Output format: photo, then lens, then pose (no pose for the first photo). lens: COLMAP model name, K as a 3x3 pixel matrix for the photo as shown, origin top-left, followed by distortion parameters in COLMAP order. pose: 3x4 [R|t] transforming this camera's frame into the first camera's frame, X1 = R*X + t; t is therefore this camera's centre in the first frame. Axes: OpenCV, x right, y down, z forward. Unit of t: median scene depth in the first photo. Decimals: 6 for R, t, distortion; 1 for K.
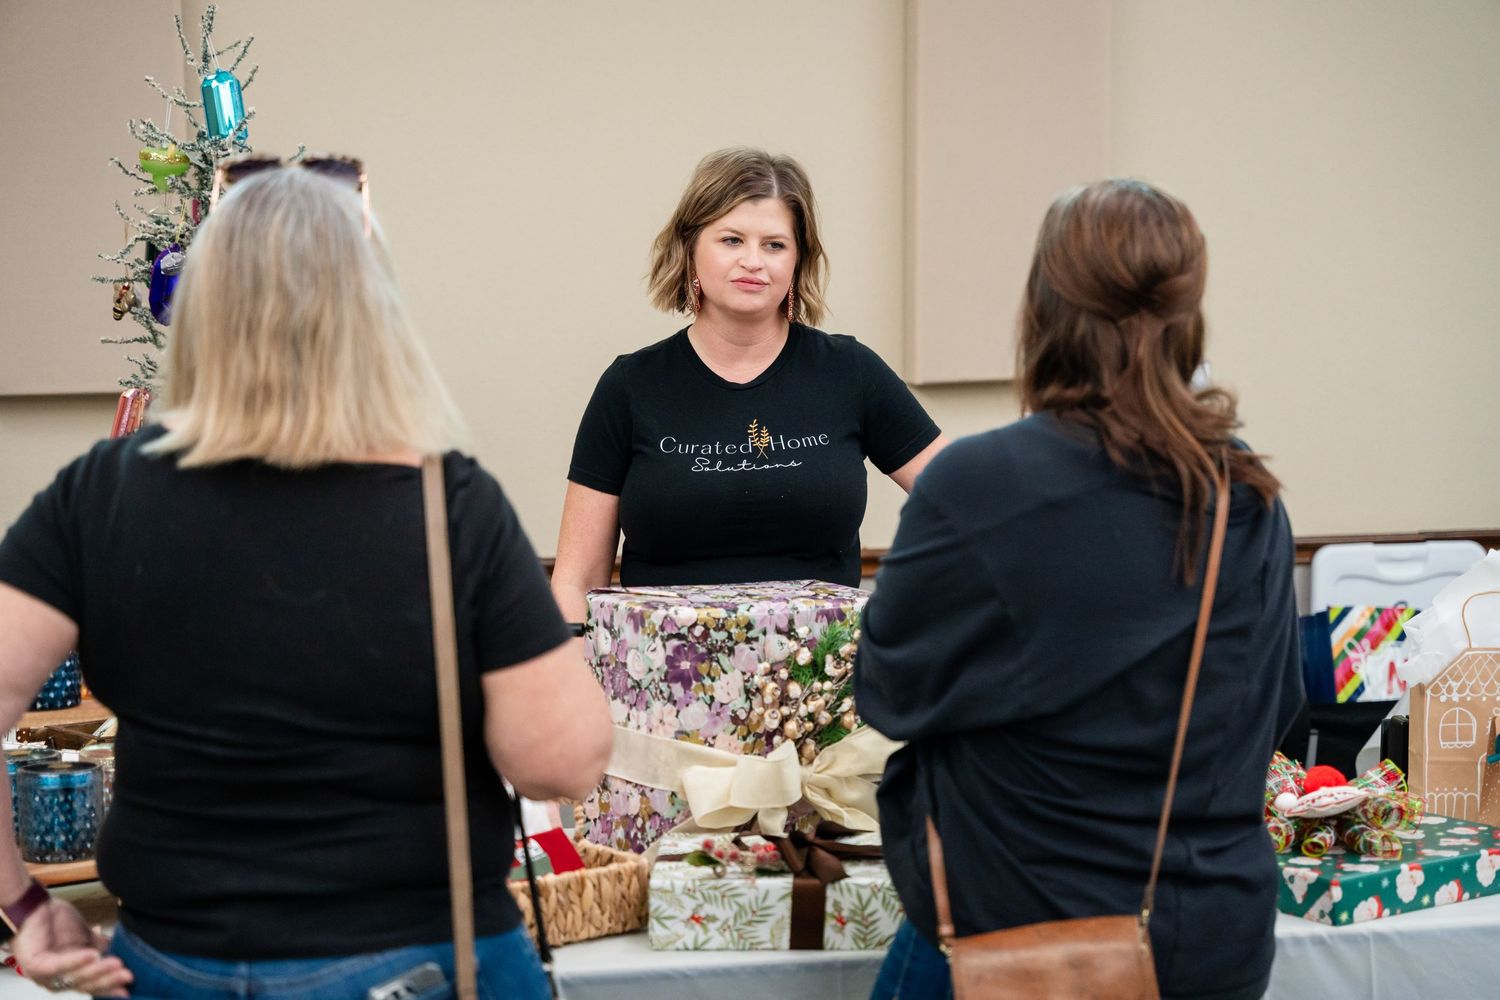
lens RADIAL K [[3017.9, 0, 750.0], [0, 3017.9, 500.0], [0, 0, 1]] dist [0.000447, -0.007576]
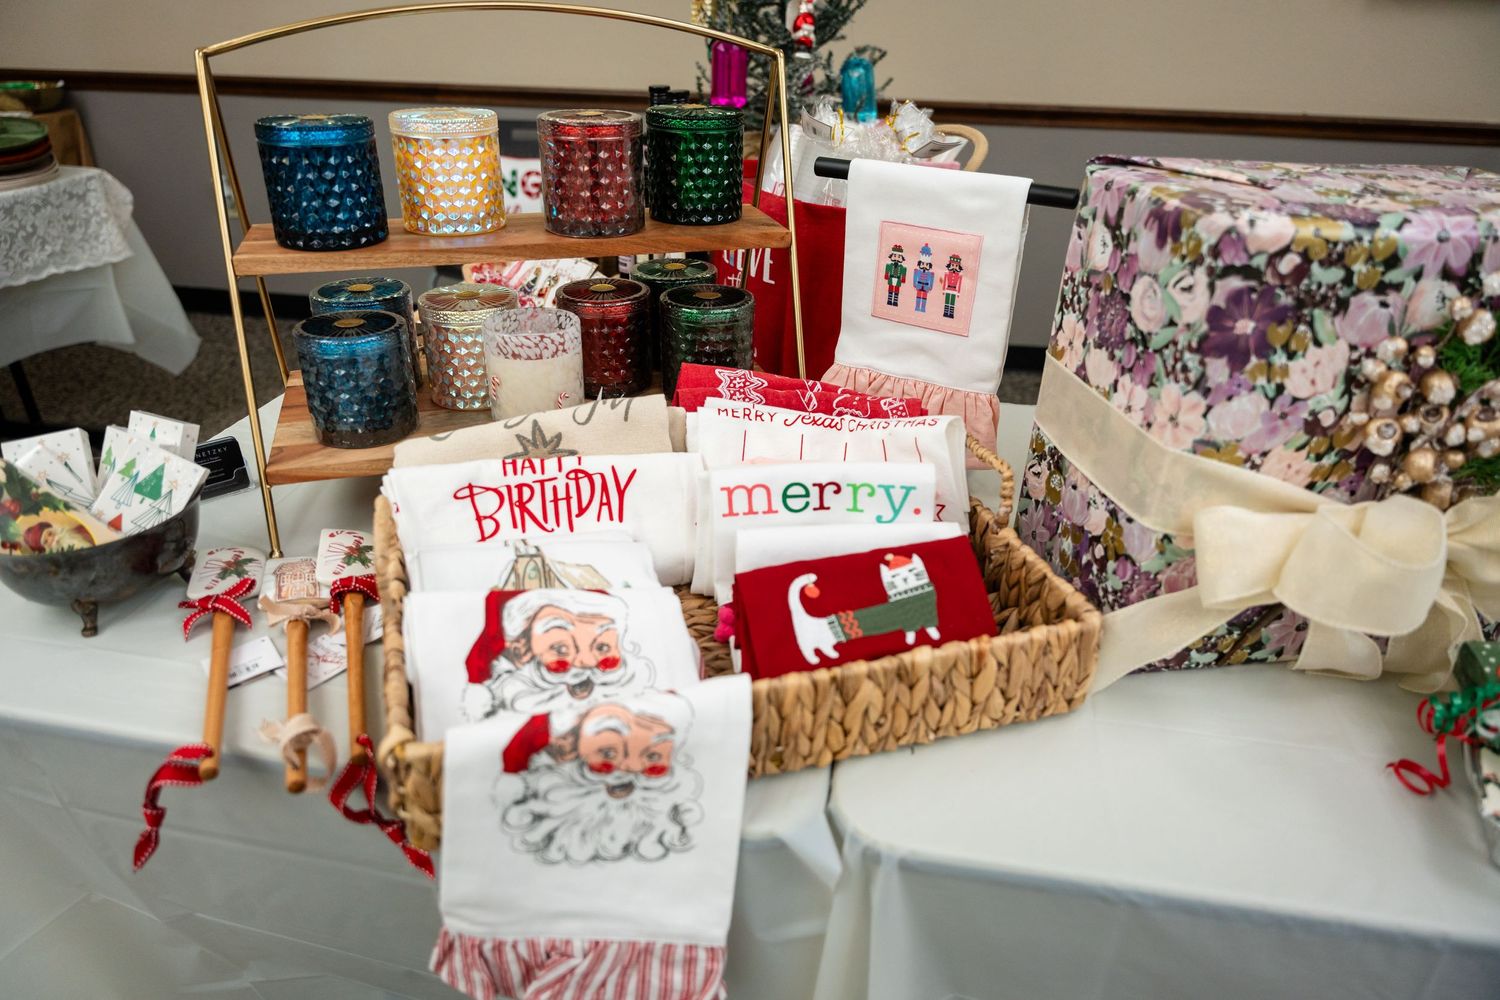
lens RADIAL K [[1012.7, 0, 750.0], [0, 1012.7, 500.0], [0, 0, 1]] dist [0.000037, 0.004176]
pose [[0.920695, 0.203840, -0.332822, -0.035789], [-0.064106, 0.920172, 0.386229, 0.019455], [0.384983, -0.334263, 0.860265, 0.797740]]
